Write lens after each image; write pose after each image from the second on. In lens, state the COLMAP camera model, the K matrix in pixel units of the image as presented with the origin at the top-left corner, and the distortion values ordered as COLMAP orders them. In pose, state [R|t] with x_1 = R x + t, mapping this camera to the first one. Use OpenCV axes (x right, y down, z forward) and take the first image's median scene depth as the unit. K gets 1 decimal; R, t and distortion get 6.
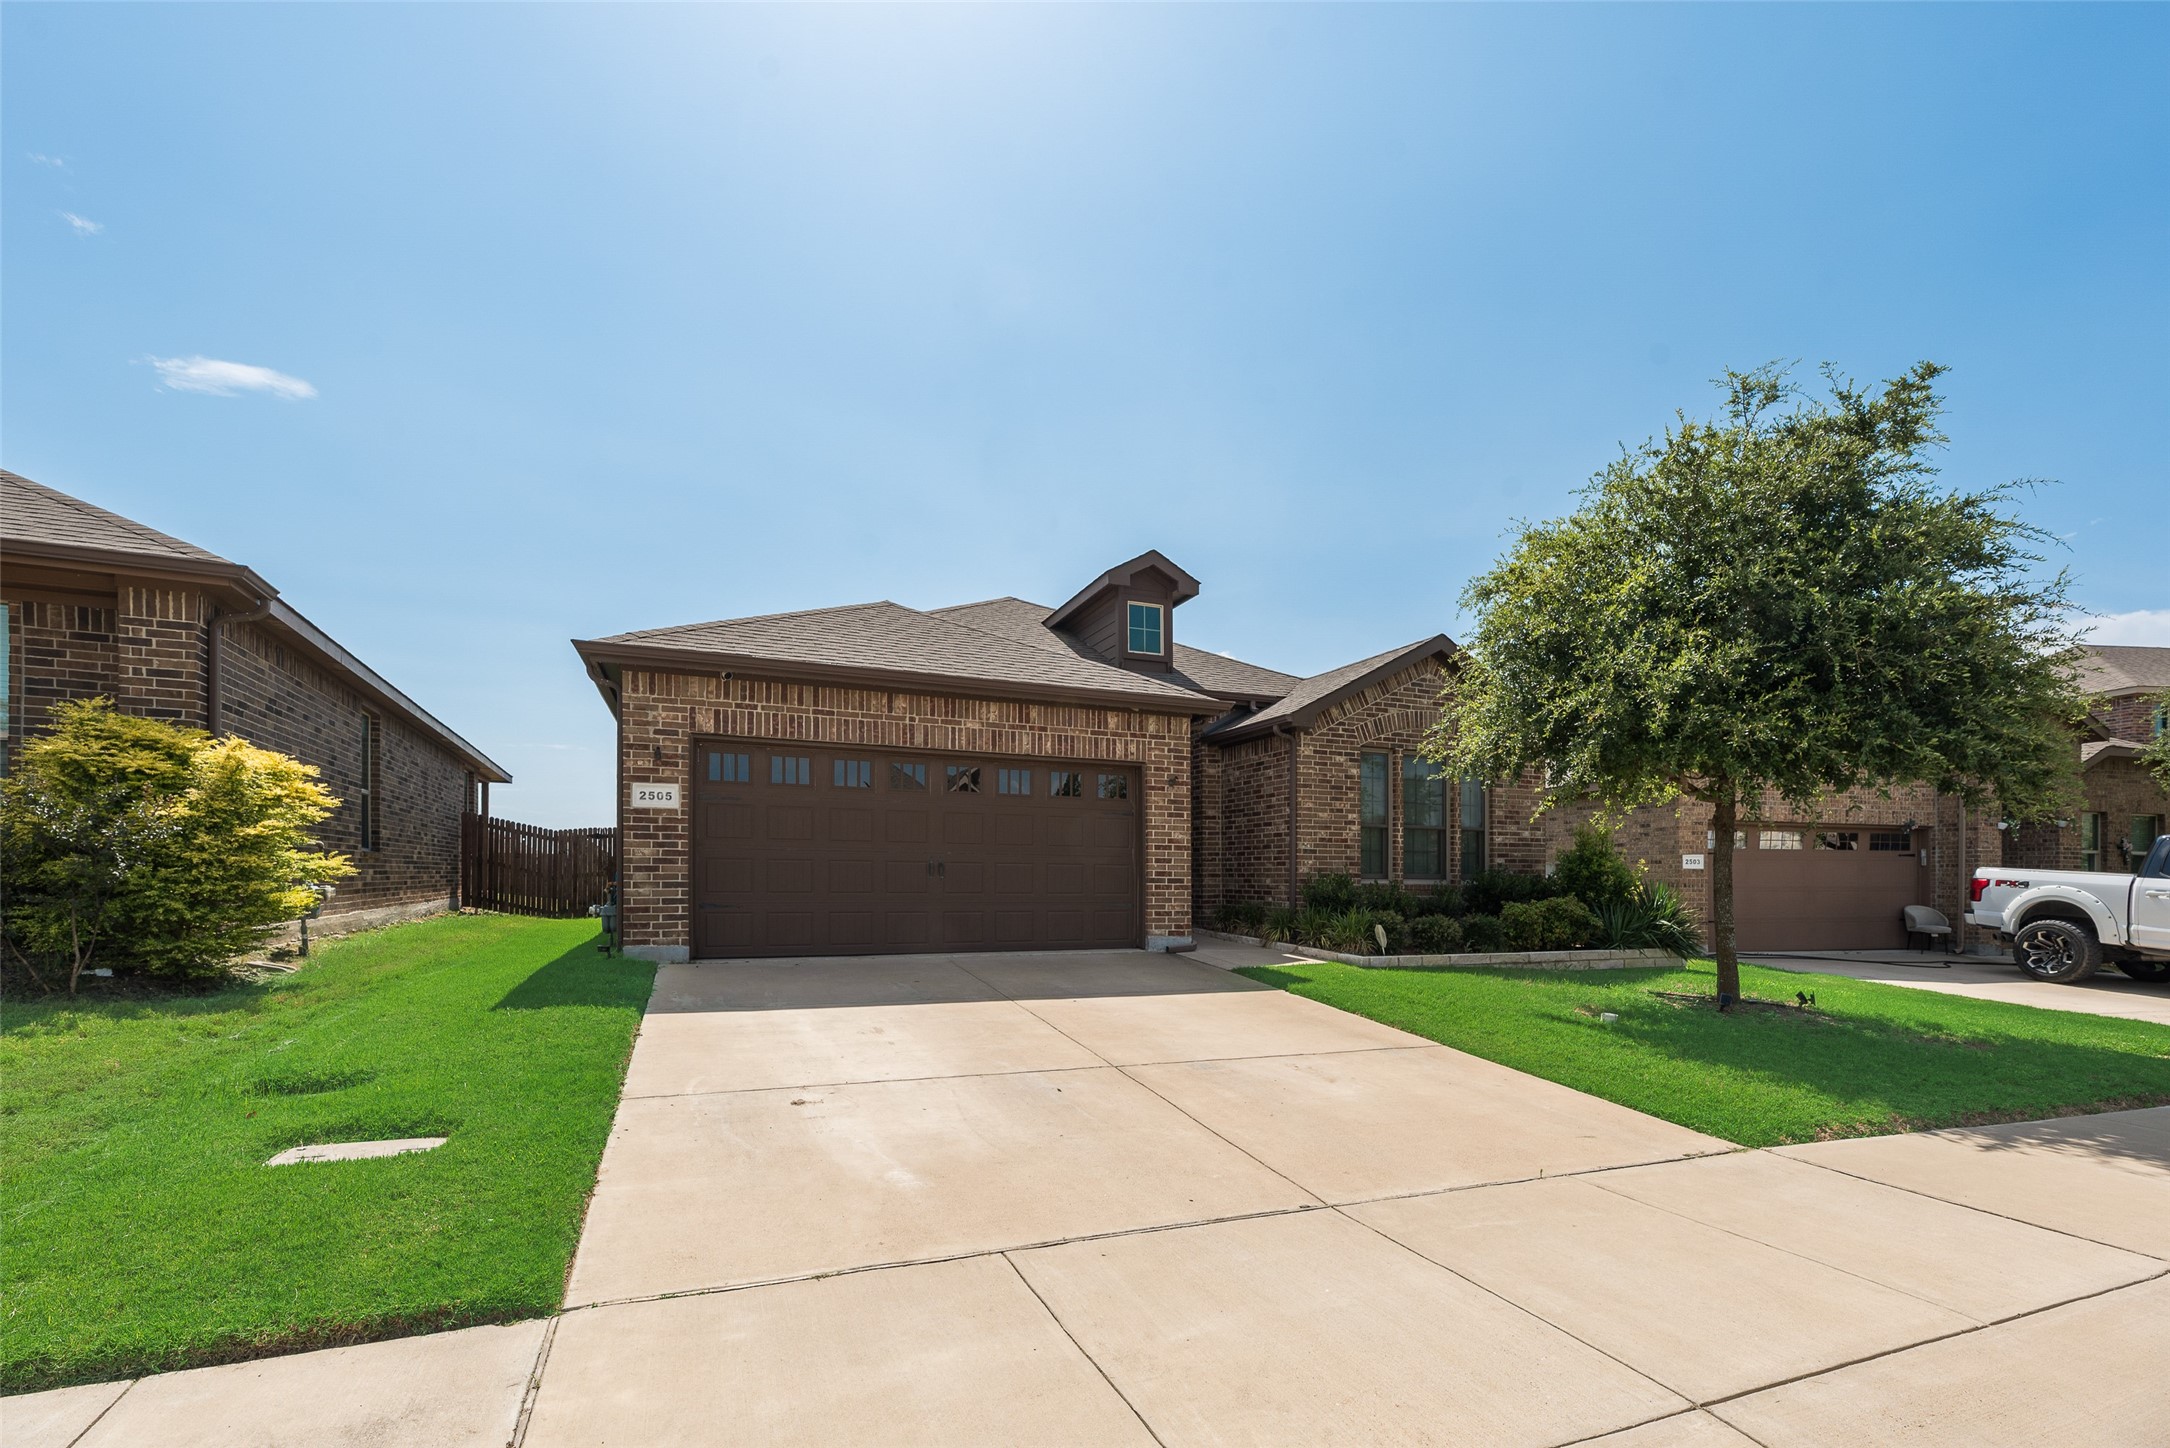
lens RADIAL K [[910.3, 0, 1091.8], [0, 910.3, 701.6], [0, 0, 1]] dist [0.004785, -0.000219]
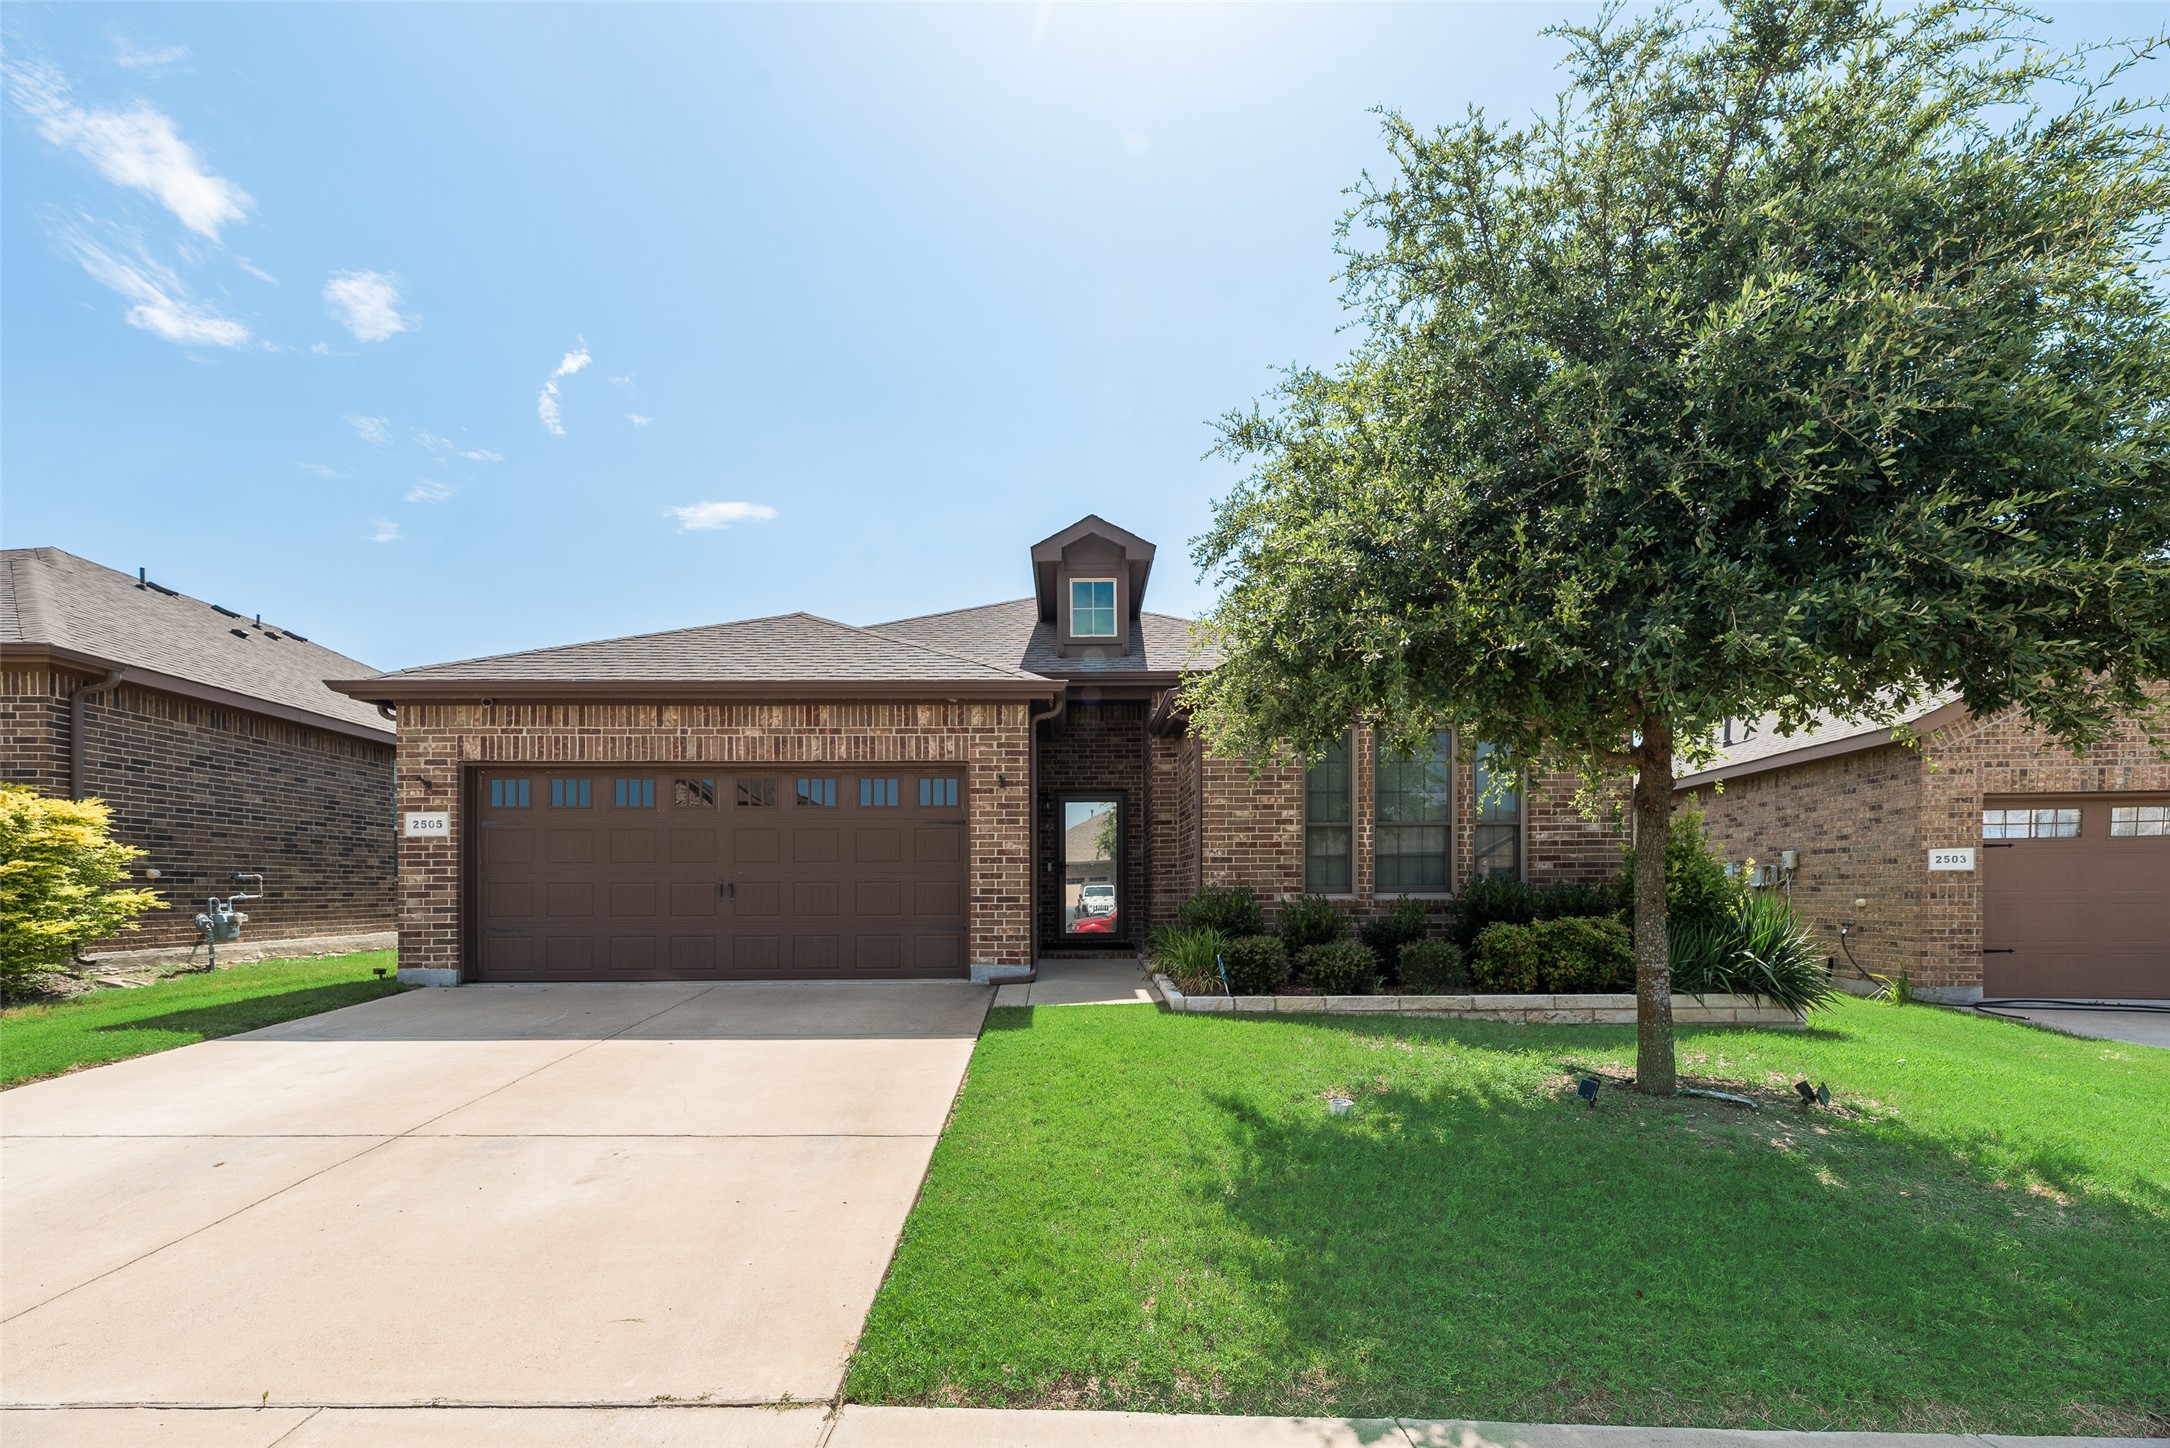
lens RADIAL K [[910.3, 0, 1083.4], [0, 910.3, 746.3], [0, 0, 1]] dist [0.004785, -0.000219]
pose [[0.928257, -0.071480, -0.365006, 0.528241], [0.083048, 0.996416, 0.016072, 0.053950], [0.362549, -0.045232, 0.930866, 0.278726]]
